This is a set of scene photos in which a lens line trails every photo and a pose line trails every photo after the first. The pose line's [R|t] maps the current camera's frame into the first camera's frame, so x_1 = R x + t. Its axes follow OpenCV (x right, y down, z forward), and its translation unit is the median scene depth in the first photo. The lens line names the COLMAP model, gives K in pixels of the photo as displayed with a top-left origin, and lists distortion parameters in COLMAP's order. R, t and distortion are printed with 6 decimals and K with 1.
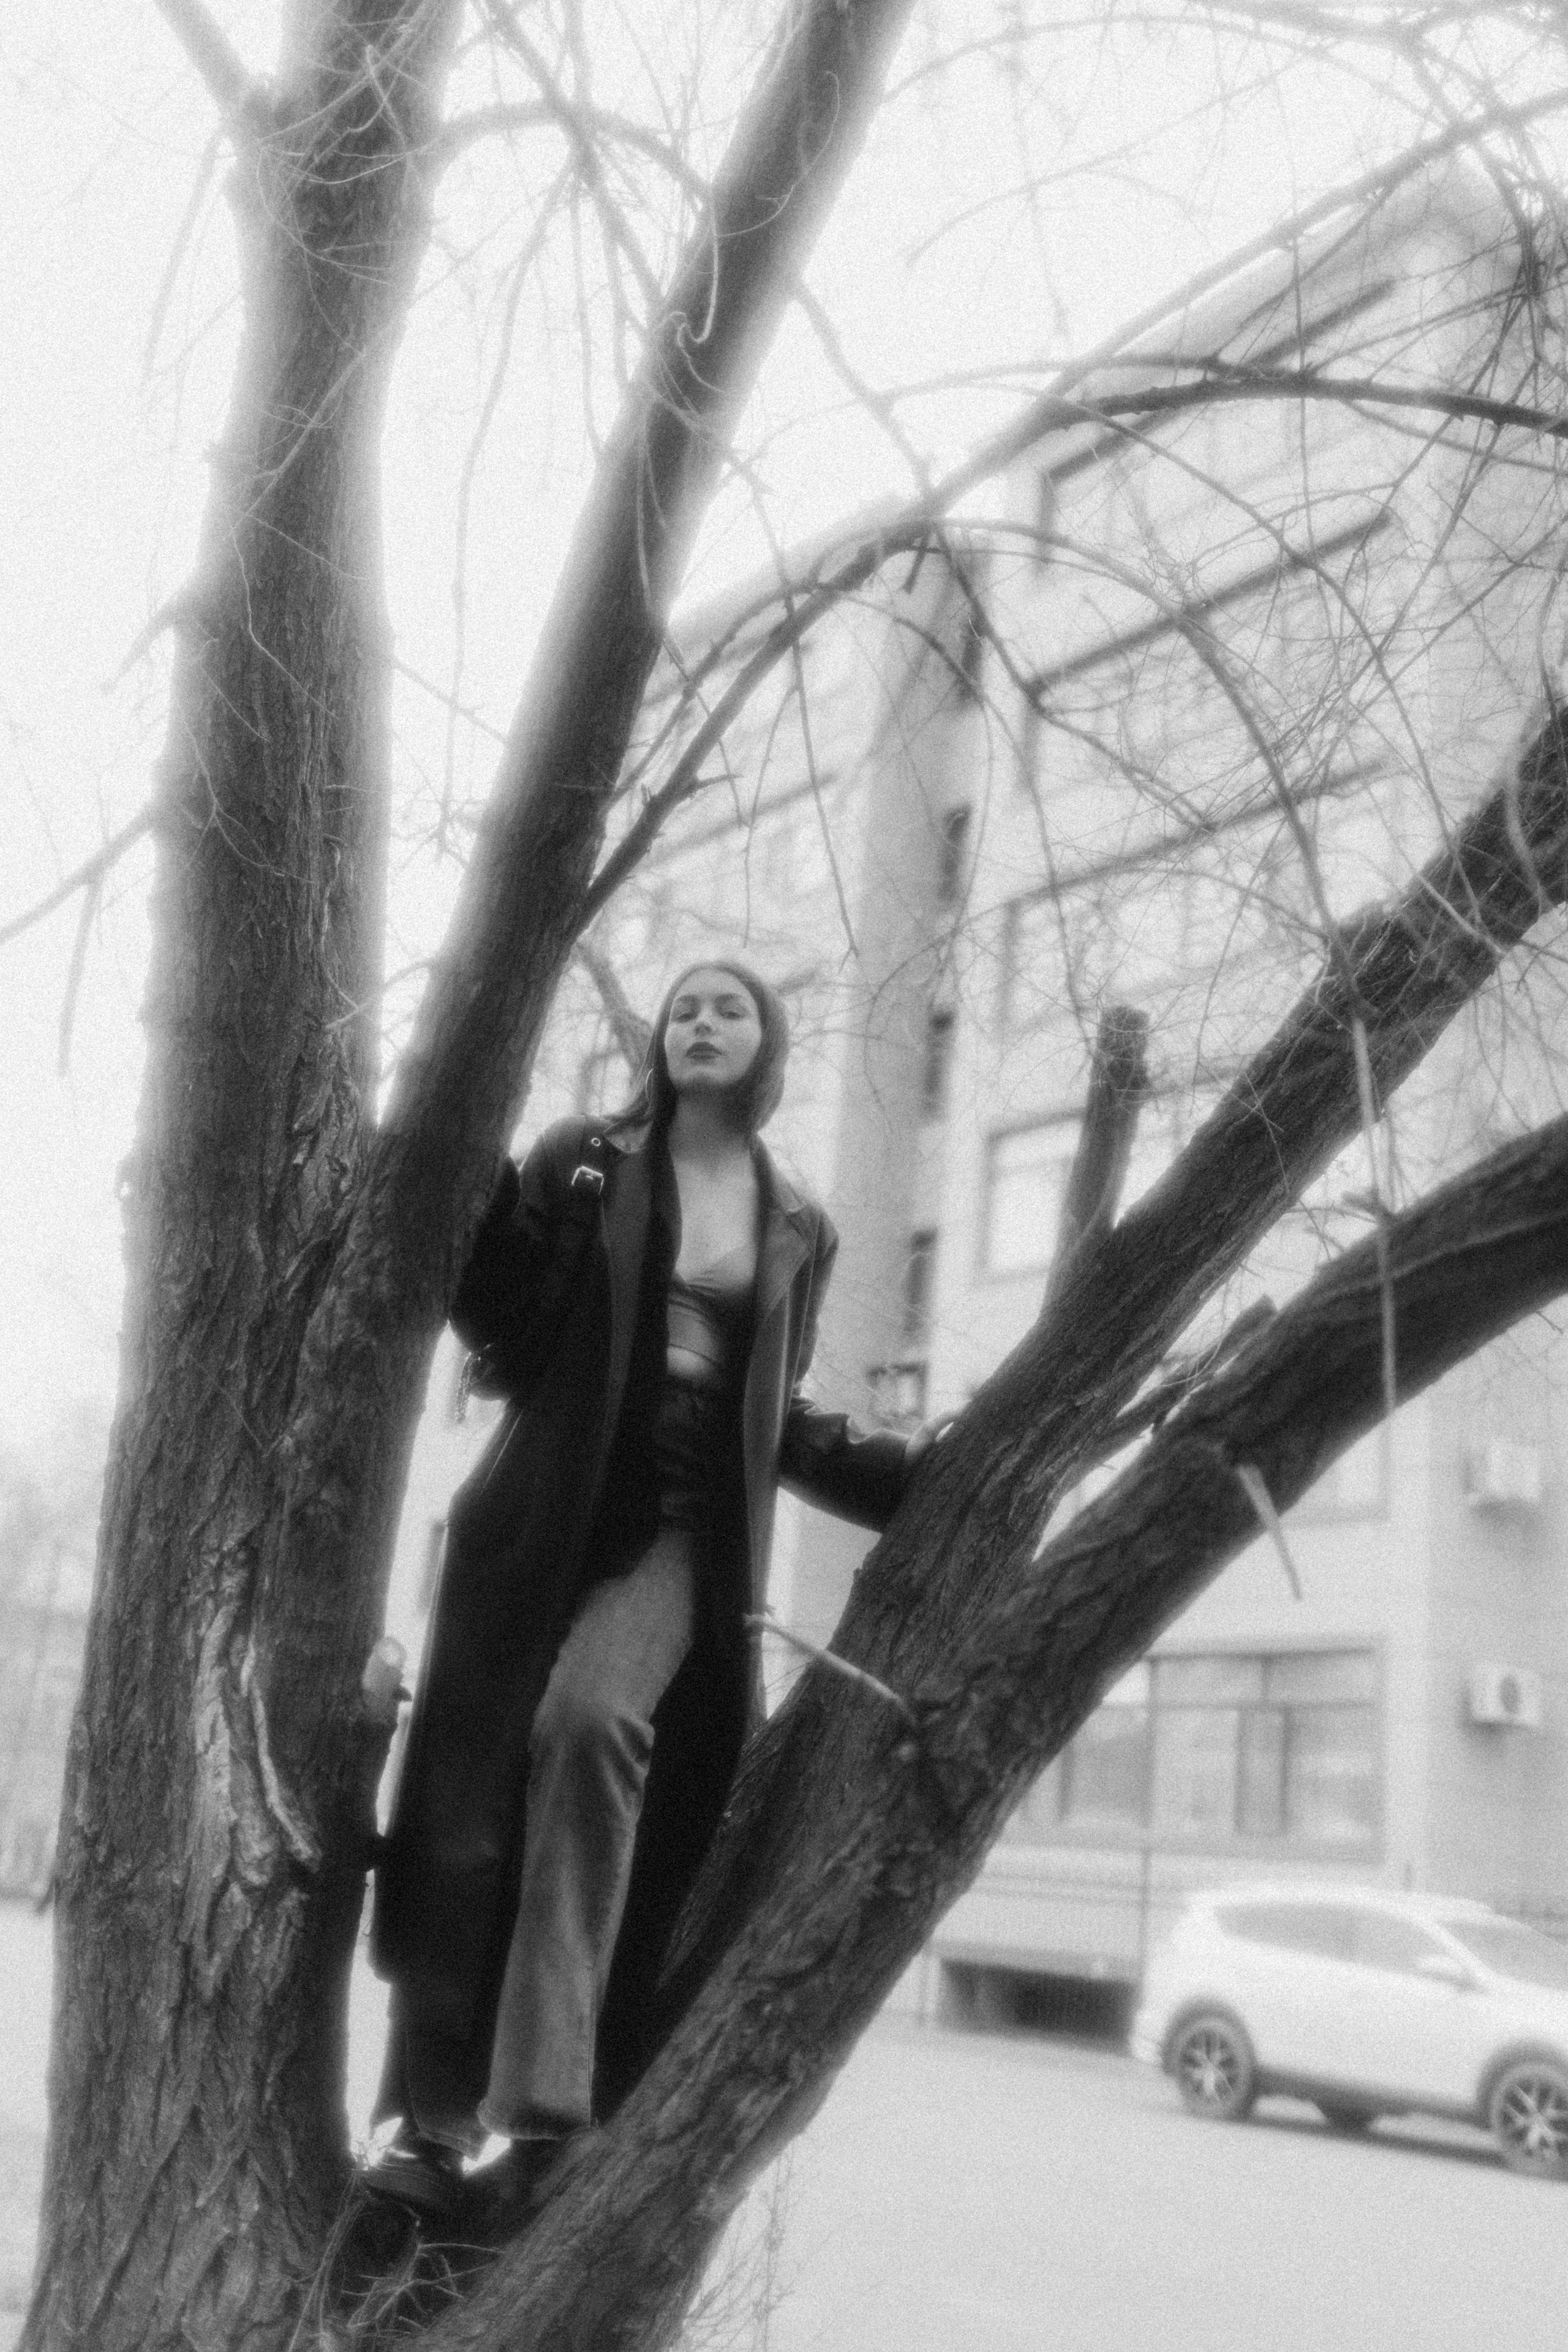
lens RADIAL K [[2230.6, 0, 789.8], [0, 2230.6, 1192.8], [0, 0, 1]] dist [0.013206, 0.000000]
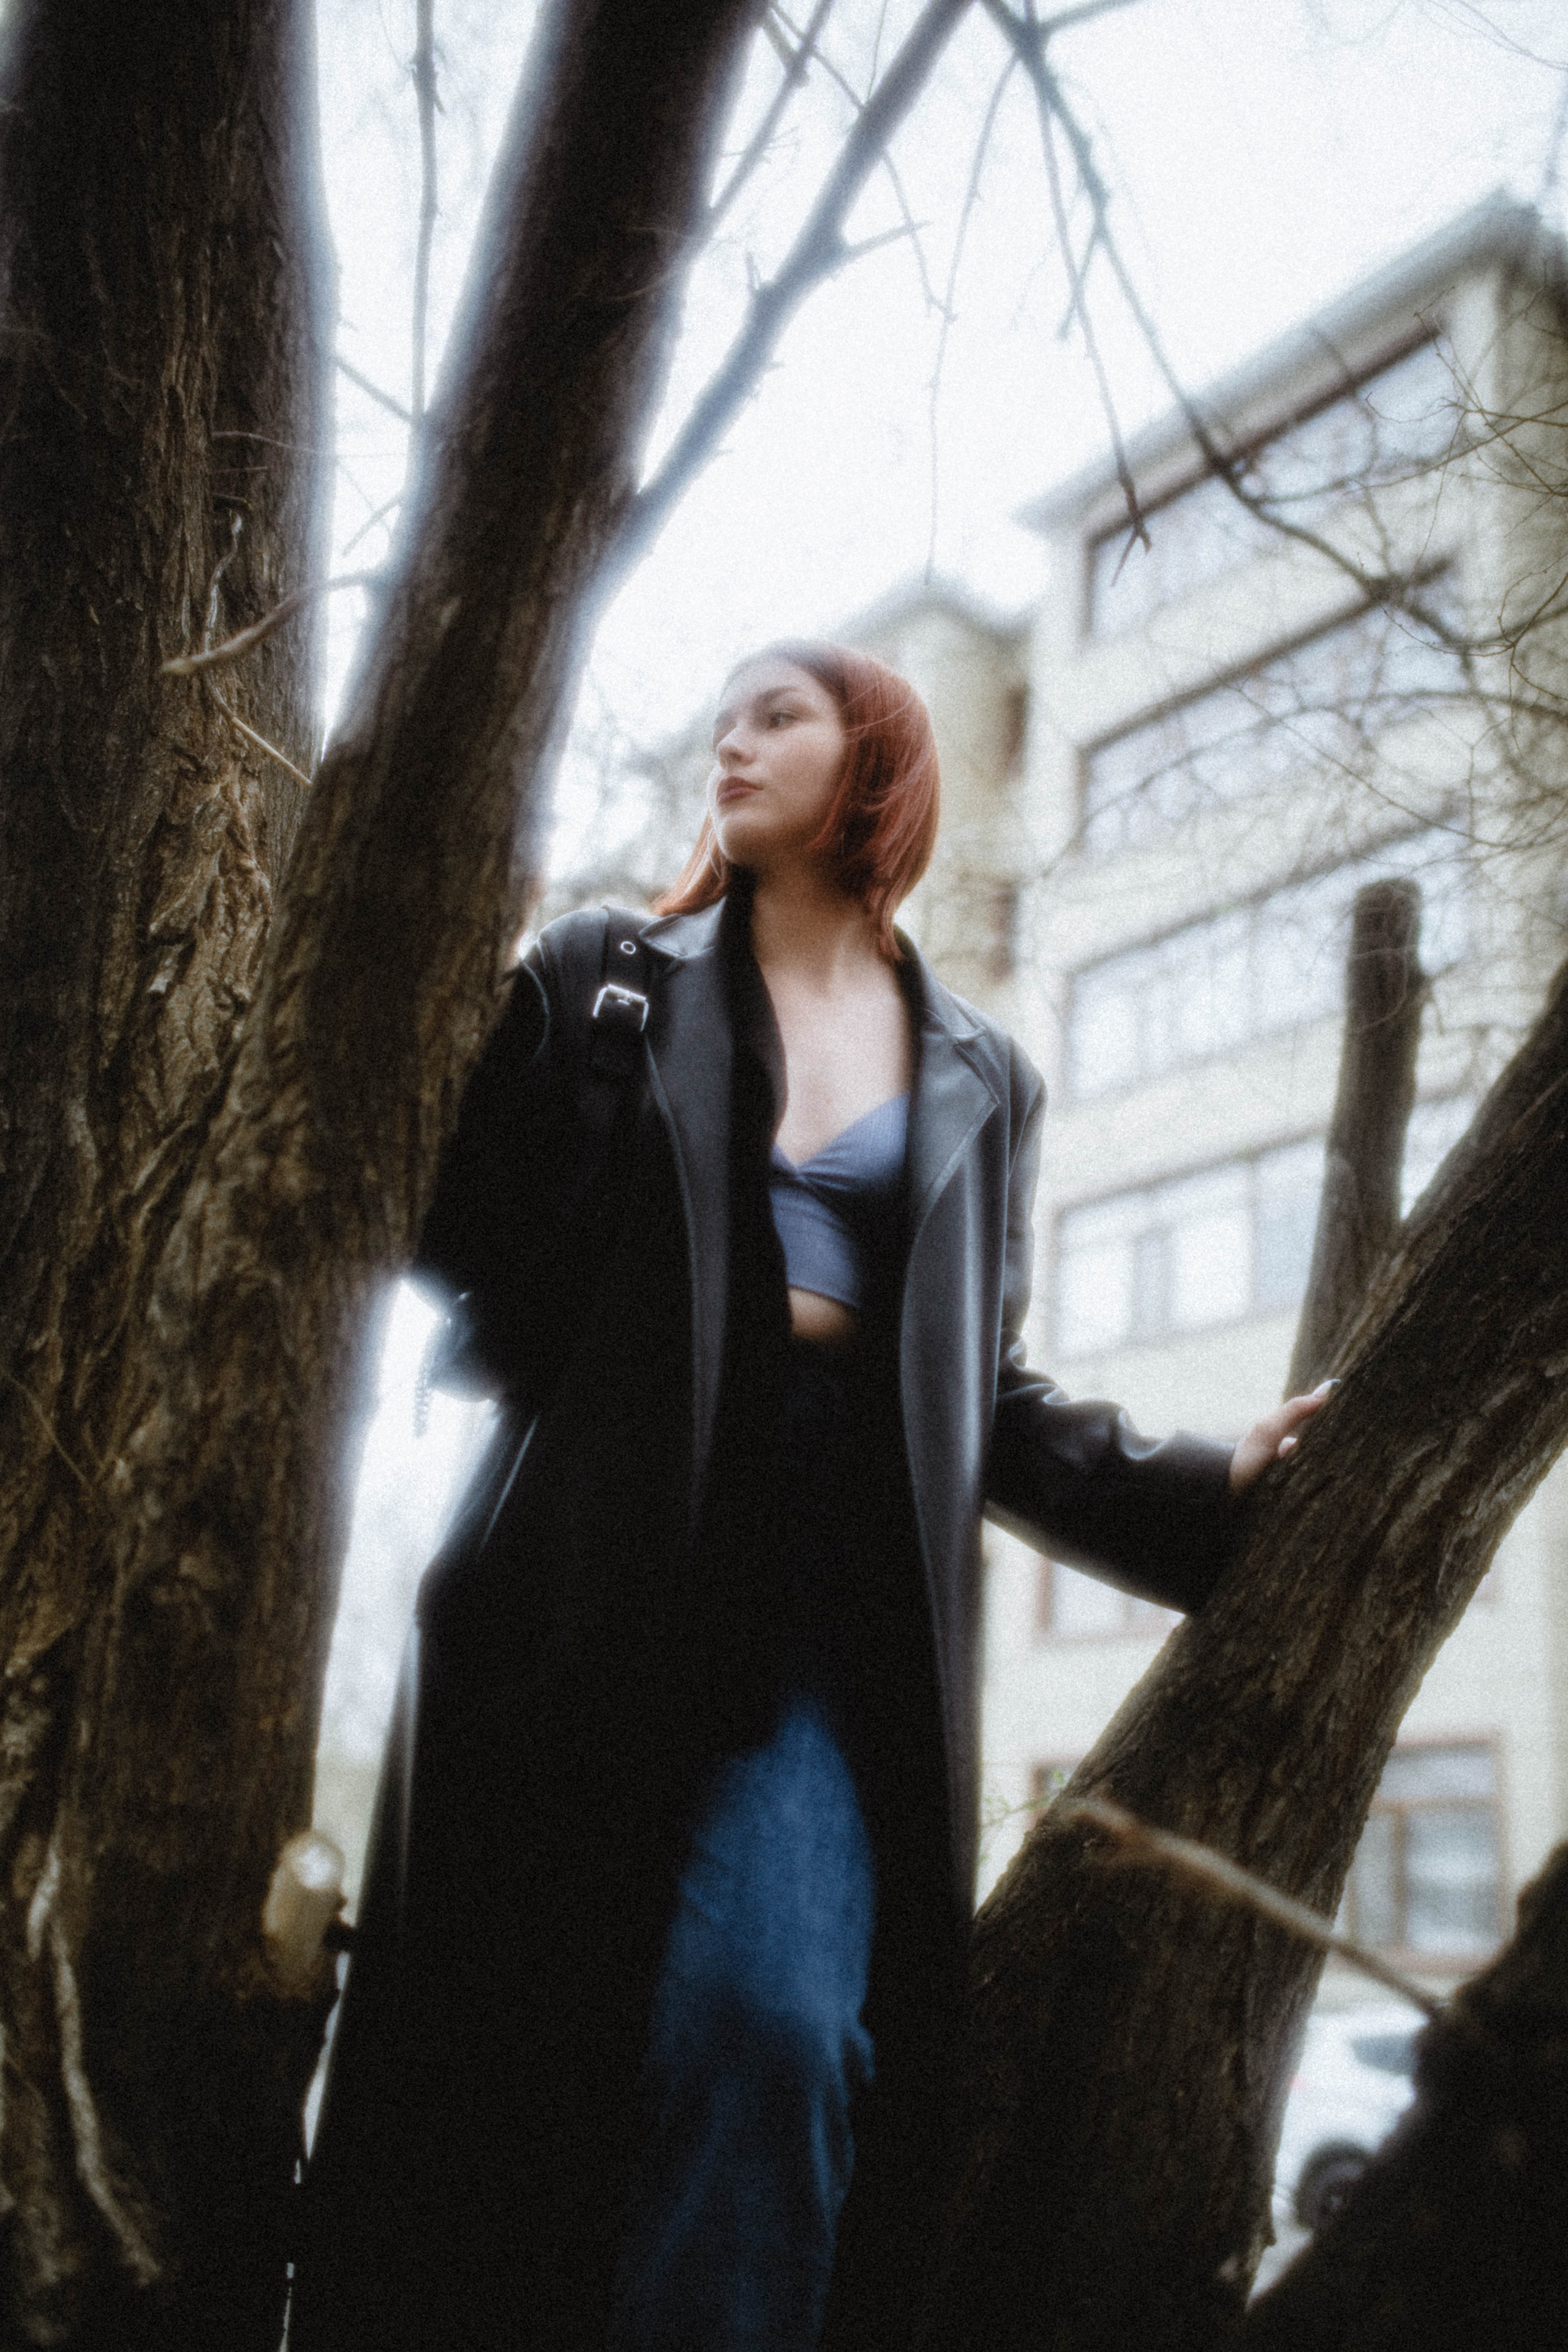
lens RADIAL K [[2230.6, 0, 783.6], [0, 2230.6, 1168.6], [0, 0, 1]] dist [0.013206, 0.000000]
pose [[0.999290, -0.029033, -0.024032, -0.047225], [0.027632, 0.998008, -0.056717, 0.070295], [0.025630, 0.056012, 0.998101, 0.437699]]
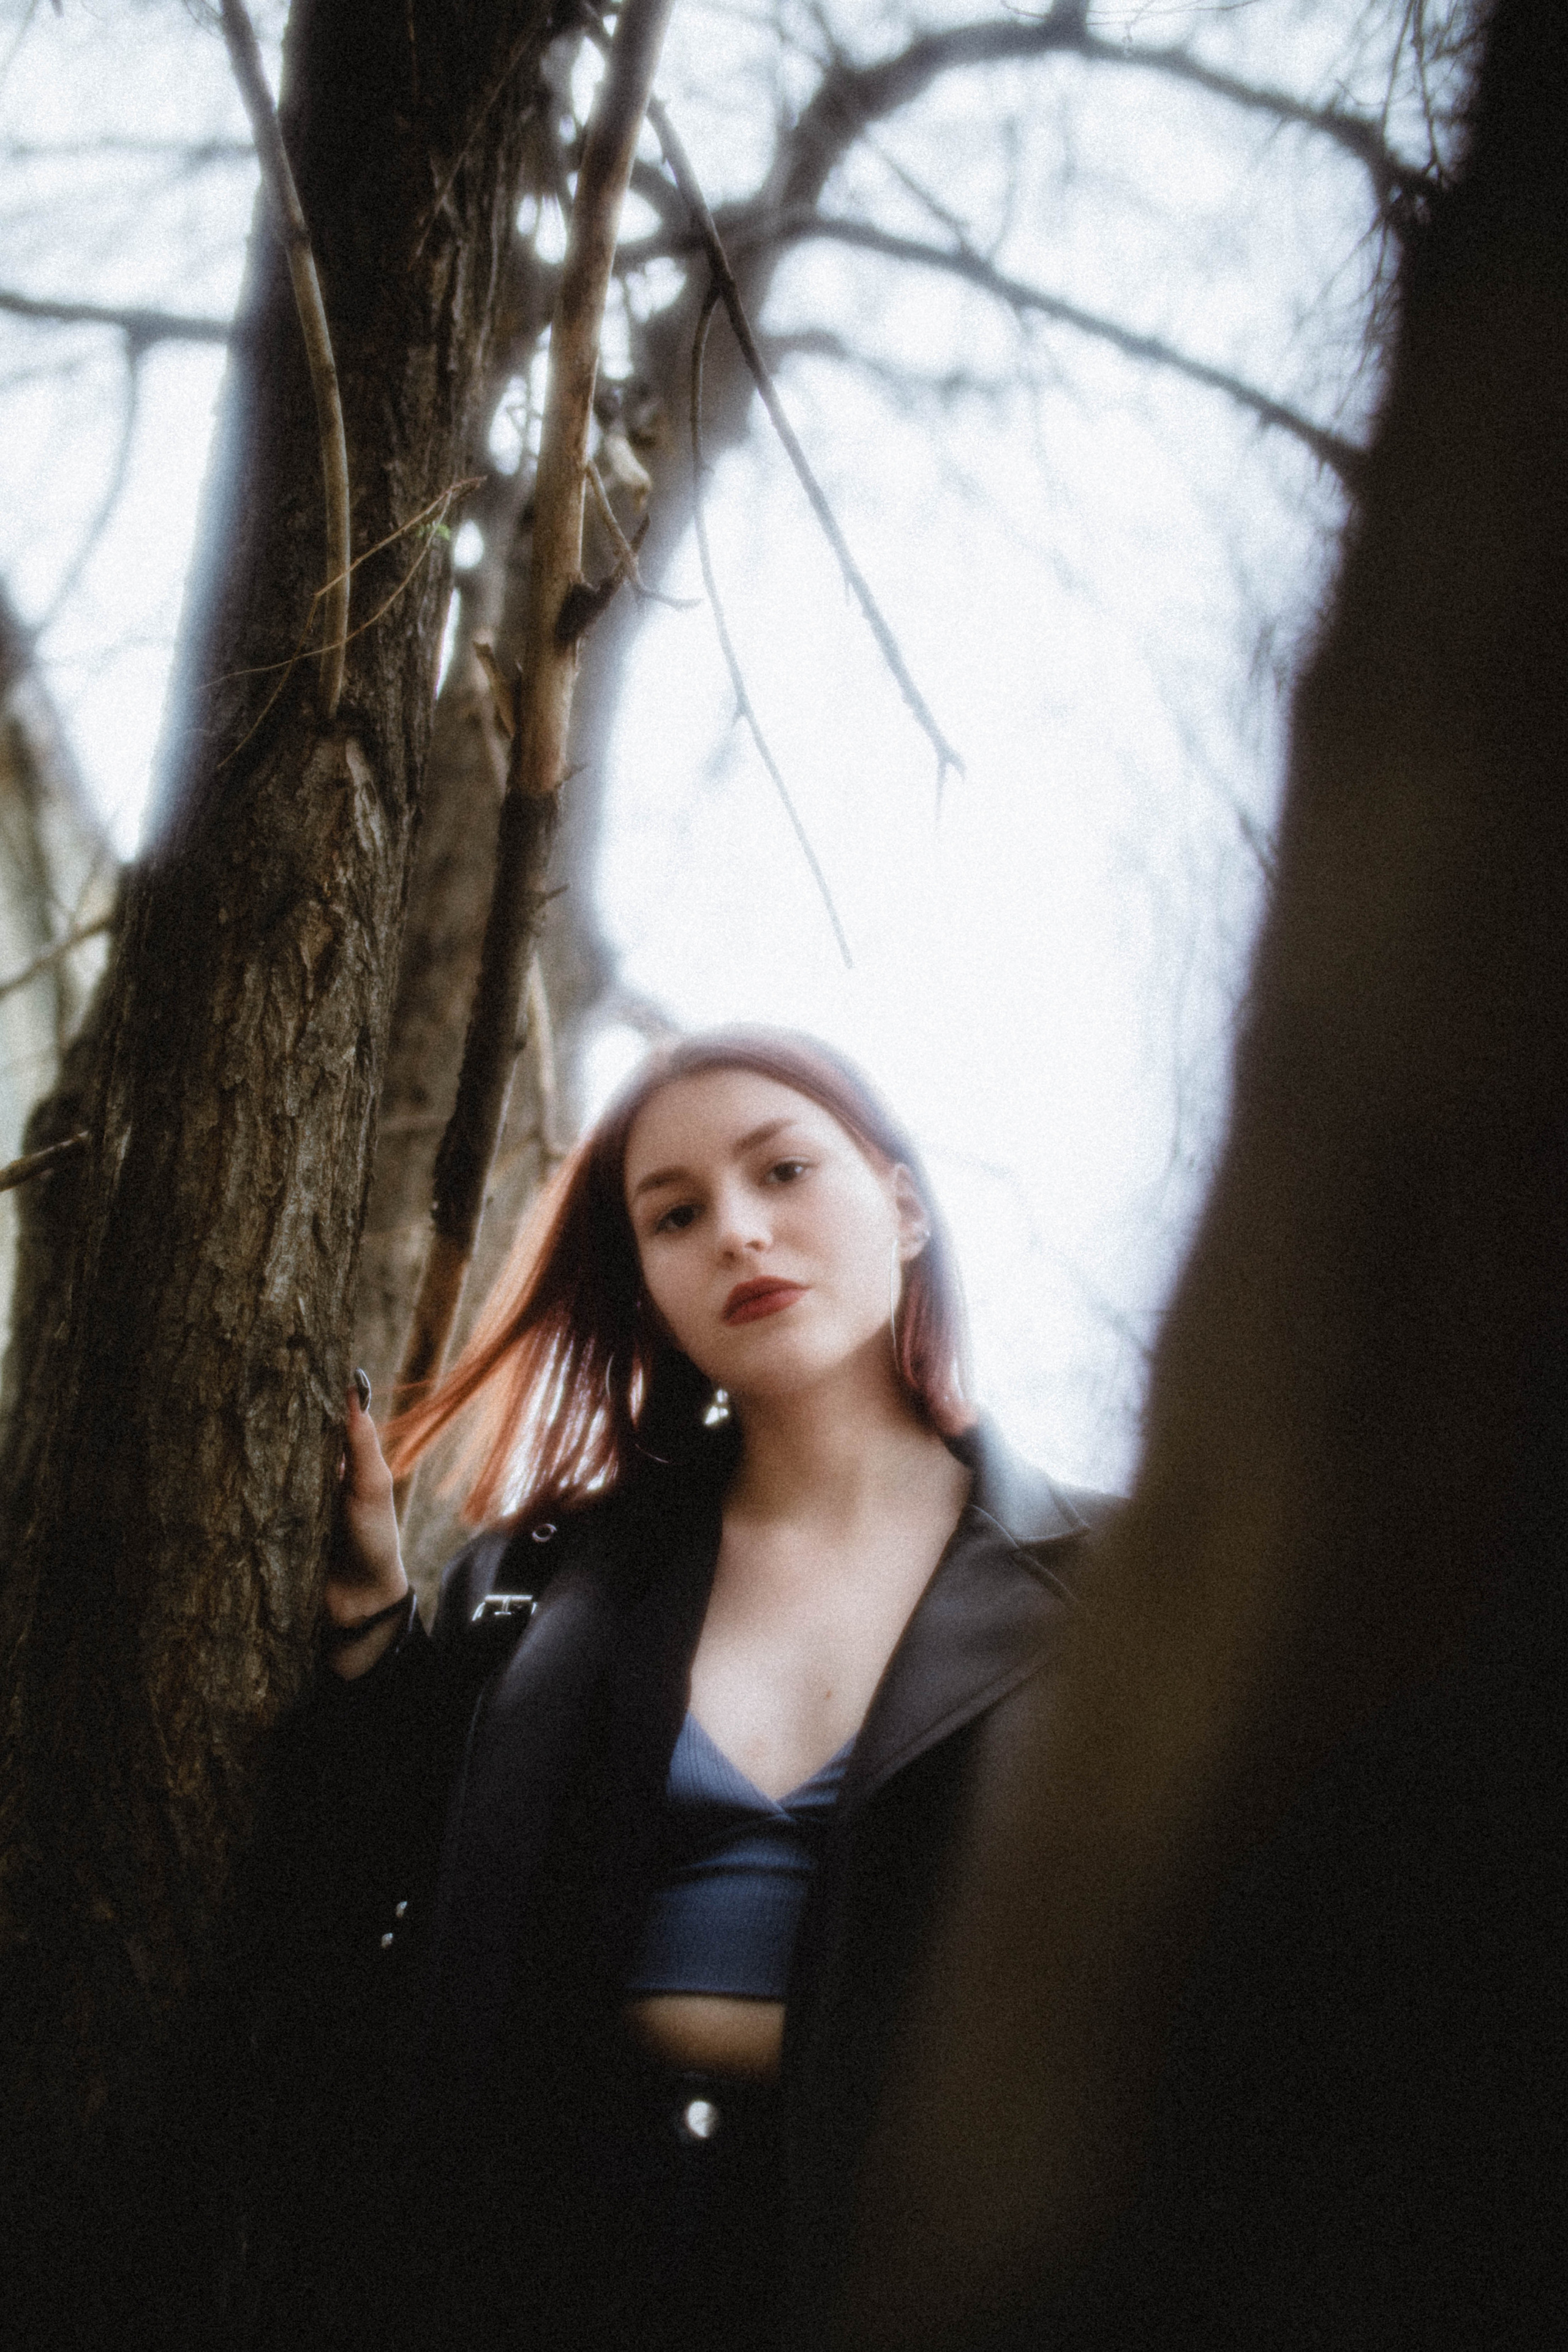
lens RADIAL K [[2230.6, 0, 797.8], [0, 2230.6, 1179.1], [0, 0, 1]] dist [0.013206, 0.000000]
pose [[0.844511, -0.312546, -0.434876, 0.138899], [0.091760, 0.884474, -0.457478, 0.112003], [0.527619, 0.346441, 0.775627, 0.688567]]
